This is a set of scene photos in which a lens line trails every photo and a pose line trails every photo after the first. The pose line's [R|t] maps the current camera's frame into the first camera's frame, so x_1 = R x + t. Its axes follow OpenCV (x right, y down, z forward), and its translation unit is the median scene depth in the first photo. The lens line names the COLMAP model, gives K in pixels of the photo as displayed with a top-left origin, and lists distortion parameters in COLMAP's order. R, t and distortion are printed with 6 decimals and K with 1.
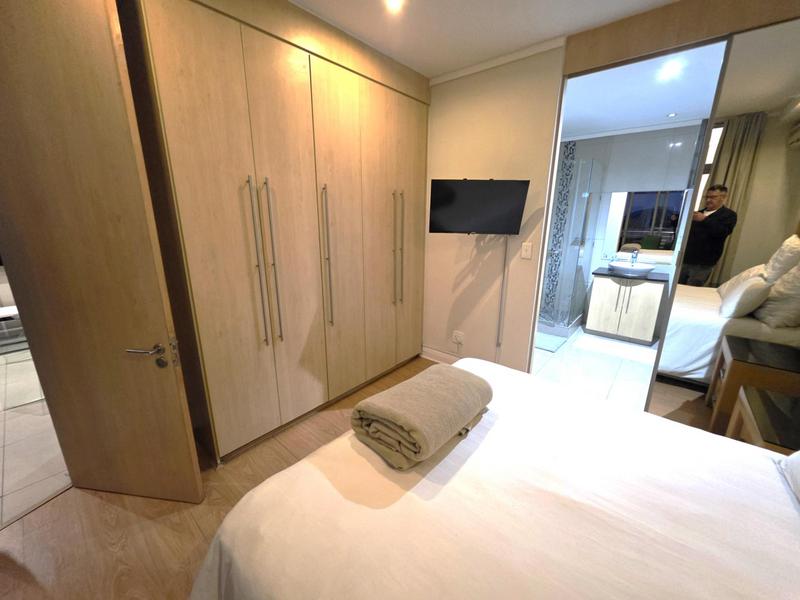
lens RADIAL K [[322.2, 0, 400.1], [0, 322.2, 300.6], [0, 0, 1]] dist [0.011707, -0.001383]
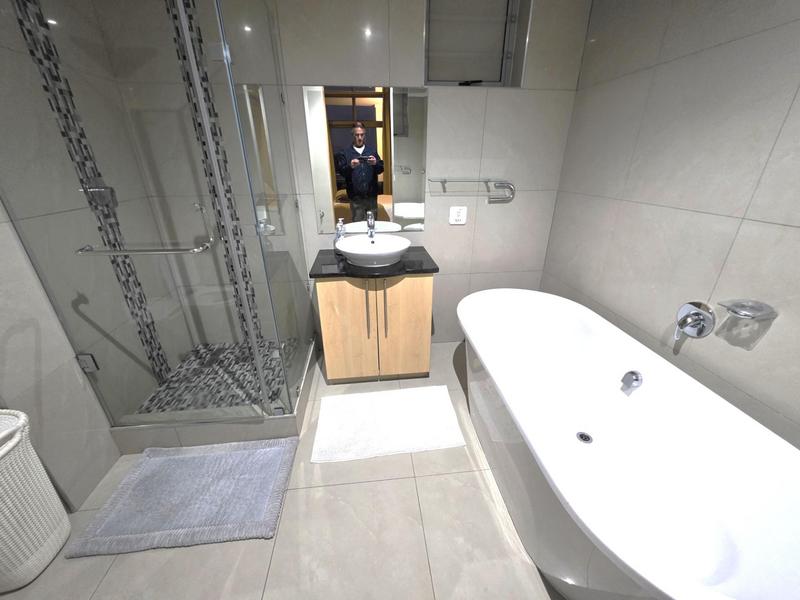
lens RADIAL K [[322.2, 0, 400.0], [0, 322.2, 297.7], [0, 0, 1]] dist [0.011707, -0.001383]
pose [[0.686608, -0.291280, 0.666127, 0.380064], [0.196484, 0.956483, 0.215720, -0.130572], [-0.699974, -0.017232, 0.713961, 0.605733]]
